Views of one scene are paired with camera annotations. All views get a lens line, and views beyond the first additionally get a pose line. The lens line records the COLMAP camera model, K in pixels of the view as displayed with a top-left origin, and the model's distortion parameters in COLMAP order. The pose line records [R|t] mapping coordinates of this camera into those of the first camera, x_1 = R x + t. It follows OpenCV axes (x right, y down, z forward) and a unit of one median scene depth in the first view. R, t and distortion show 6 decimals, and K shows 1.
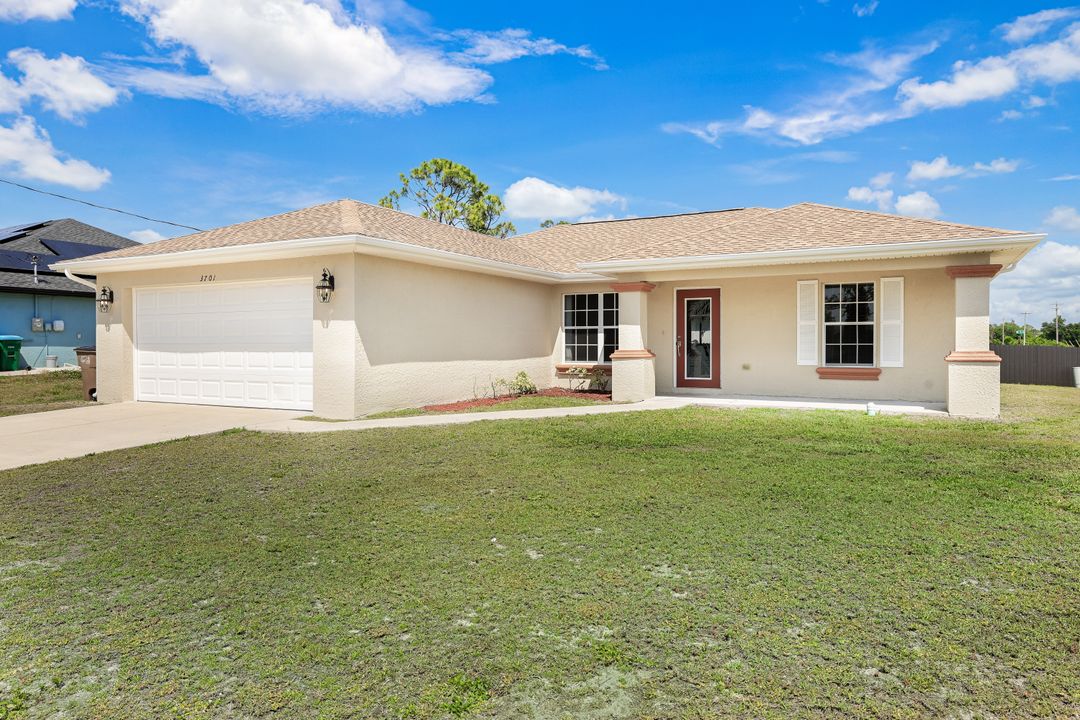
lens RADIAL K [[716.4, 0, 539.5], [0, 716.4, 354.5], [0, 0, 1]] dist [0.025816, 0.002264]
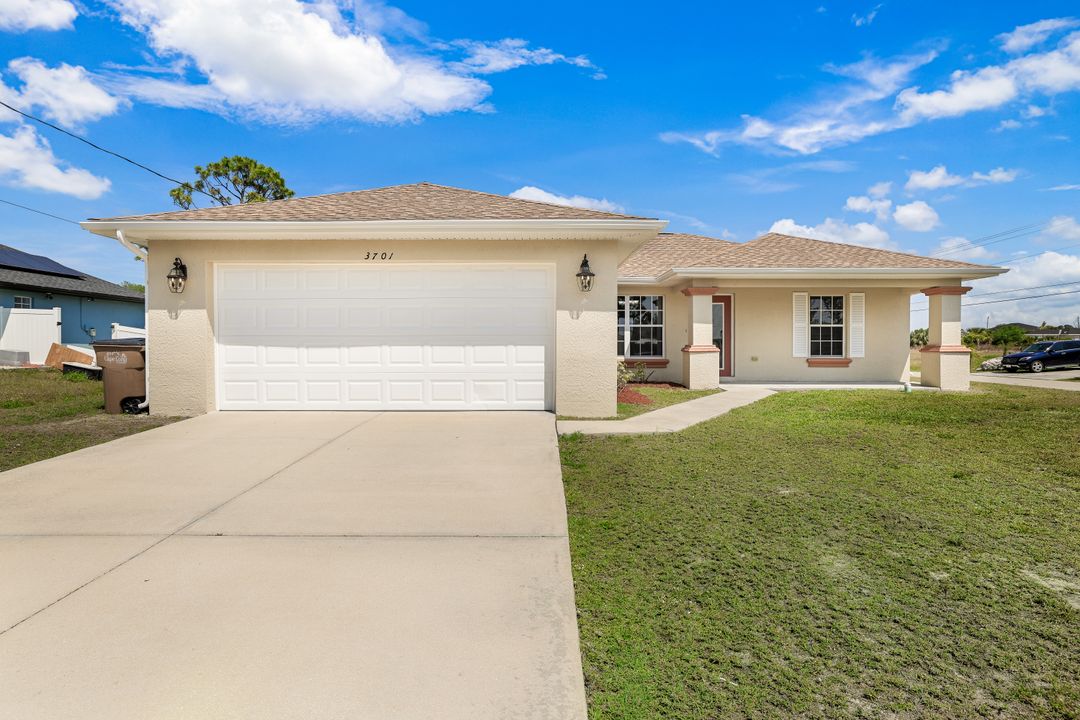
lens RADIAL K [[578.4, 0, 537.3], [0, 578.4, 356.2], [0, 0, 1]] dist [0.001924, 0.001515]
pose [[0.876053, -0.008018, 0.482149, -0.576721], [0.004868, 0.999958, 0.007784, 0.003373], [-0.482191, -0.004472, 0.876055, 0.312090]]
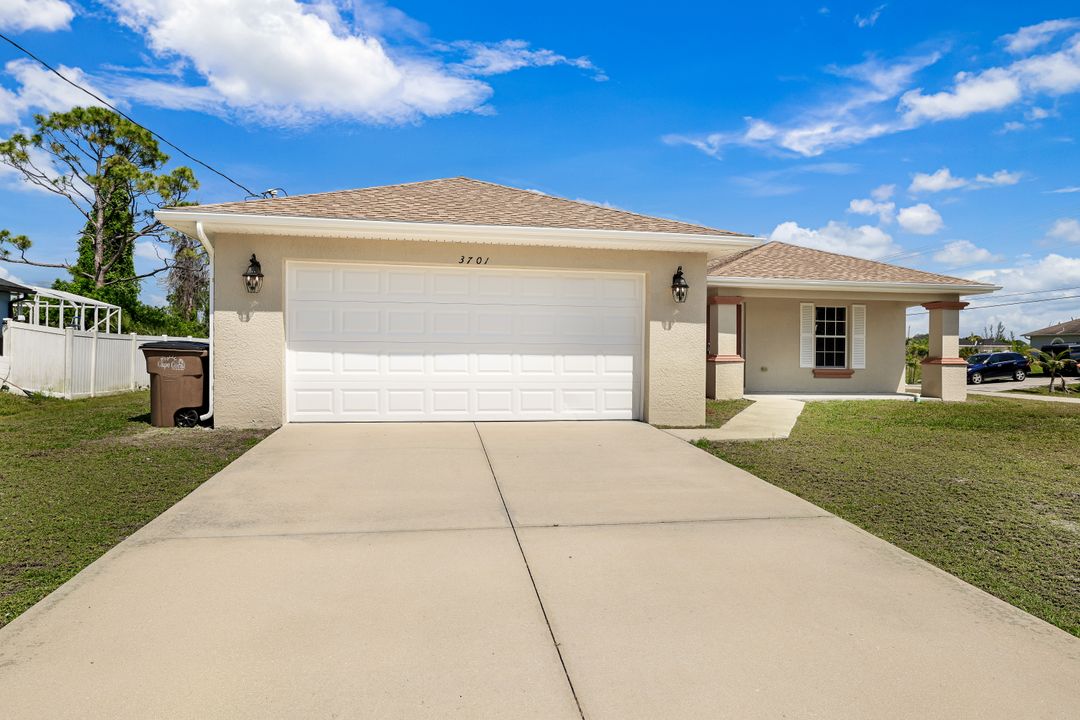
lens RADIAL K [[680.9, 0, 544.4], [0, 680.9, 365.2], [0, 0, 1]] dist [0.021118, 0.003193]
pose [[0.774505, -0.002307, 0.632563, -0.810248], [-0.005198, 0.999936, 0.010011, 0.000653], [-0.632546, -0.011042, 0.774444, 0.346414]]
